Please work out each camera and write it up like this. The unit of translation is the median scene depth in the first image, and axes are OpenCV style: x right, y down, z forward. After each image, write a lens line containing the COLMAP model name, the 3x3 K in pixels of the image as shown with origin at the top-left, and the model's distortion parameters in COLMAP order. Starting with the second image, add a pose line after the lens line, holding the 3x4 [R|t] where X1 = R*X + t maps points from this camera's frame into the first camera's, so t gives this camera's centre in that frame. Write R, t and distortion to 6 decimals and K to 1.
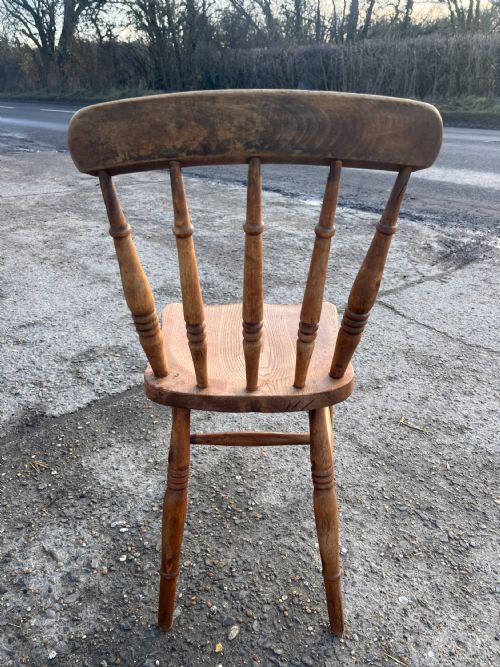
lens RADIAL K [[509.5, 0, 253.5], [0, 509.5, 339.7], [0, 0, 1]] dist [0.069179, -0.098994]
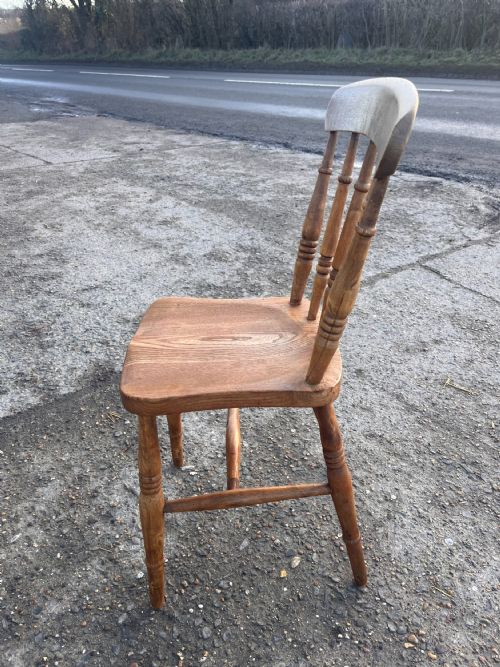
lens RADIAL K [[509.5, 0, 249.1], [0, 509.5, 330.9], [0, 0, 1]] dist [0.069179, -0.098994]
pose [[0.997223, 0.008918, -0.073943, -0.041967], [-0.004736, 0.998389, 0.056549, -0.003697], [0.074328, -0.056042, 0.995658, -0.074723]]
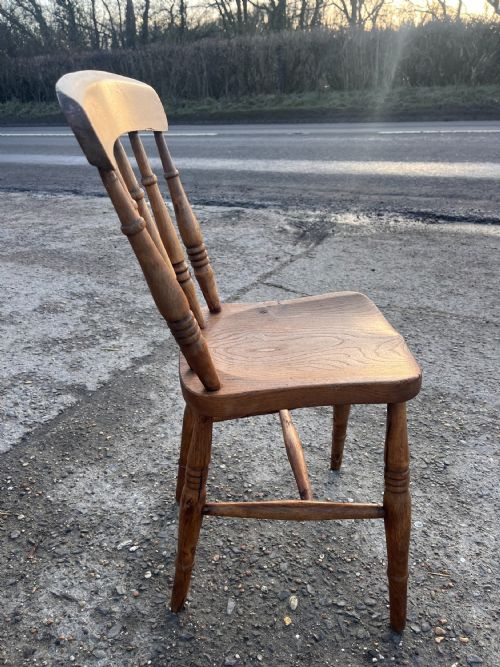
lens RADIAL K [[509.5, 0, 243.7], [0, 509.5, 337.2], [0, 0, 1]] dist [0.069179, -0.098994]
pose [[0.935751, -0.188944, 0.297777, -0.227088], [0.192777, 0.981100, 0.016729, 0.013928], [-0.295310, 0.041750, 0.954489, 0.027702]]
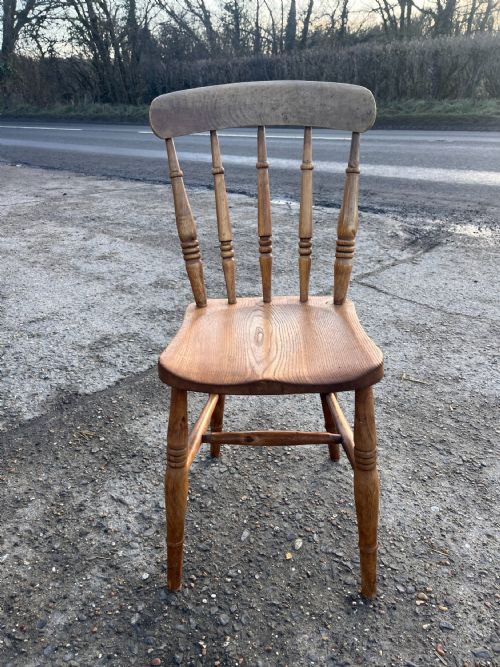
lens RADIAL K [[509.5, 0, 243.0], [0, 509.5, 336.8], [0, 0, 1]] dist [0.069179, -0.098994]
pose [[0.995912, -0.059468, 0.067998, -0.145597], [0.060981, 0.997931, -0.020393, 0.079693], [-0.066645, 0.024456, 0.997477, -0.108410]]
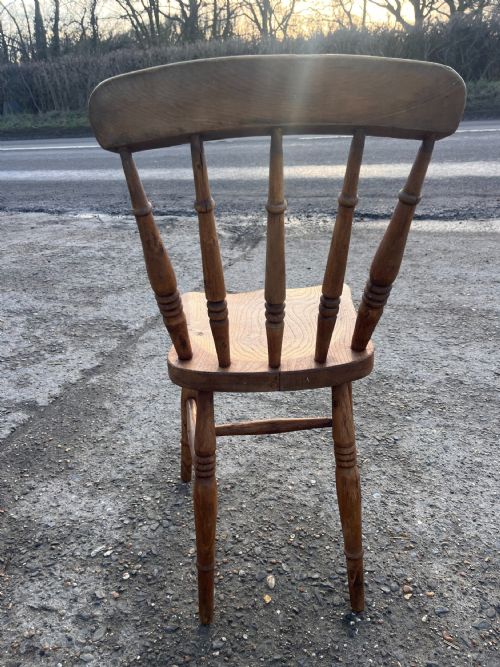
lens RADIAL K [[509.5, 0, 244.3], [0, 509.5, 337.6], [0, 0, 1]] dist [0.069179, -0.098994]
pose [[0.874281, -0.256062, 0.412390, -0.269518], [0.267562, 0.963050, 0.030737, 0.024501], [-0.405023, 0.083467, 0.910489, 0.009935]]
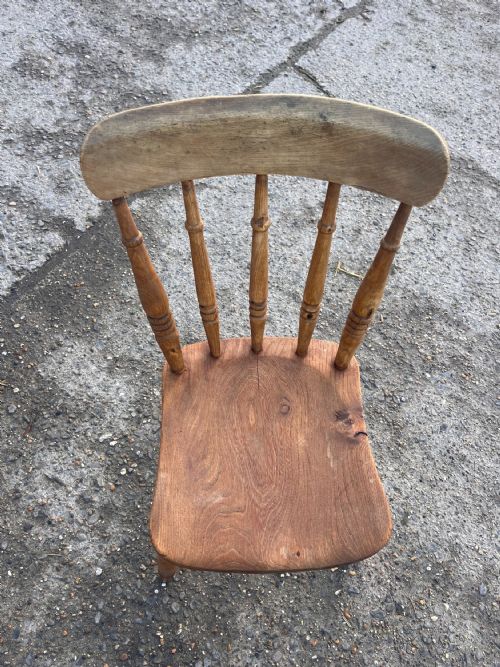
lens RADIAL K [[509.5, 0, 249.1], [0, 509.5, 340.3], [0, 0, 1]] dist [0.069179, -0.098994]
pose [[0.970156, -0.175610, 0.167205, -0.095355], [0.043356, 0.804079, 0.592940, -0.378072], [-0.238572, -0.567995, 0.787696, 0.154691]]
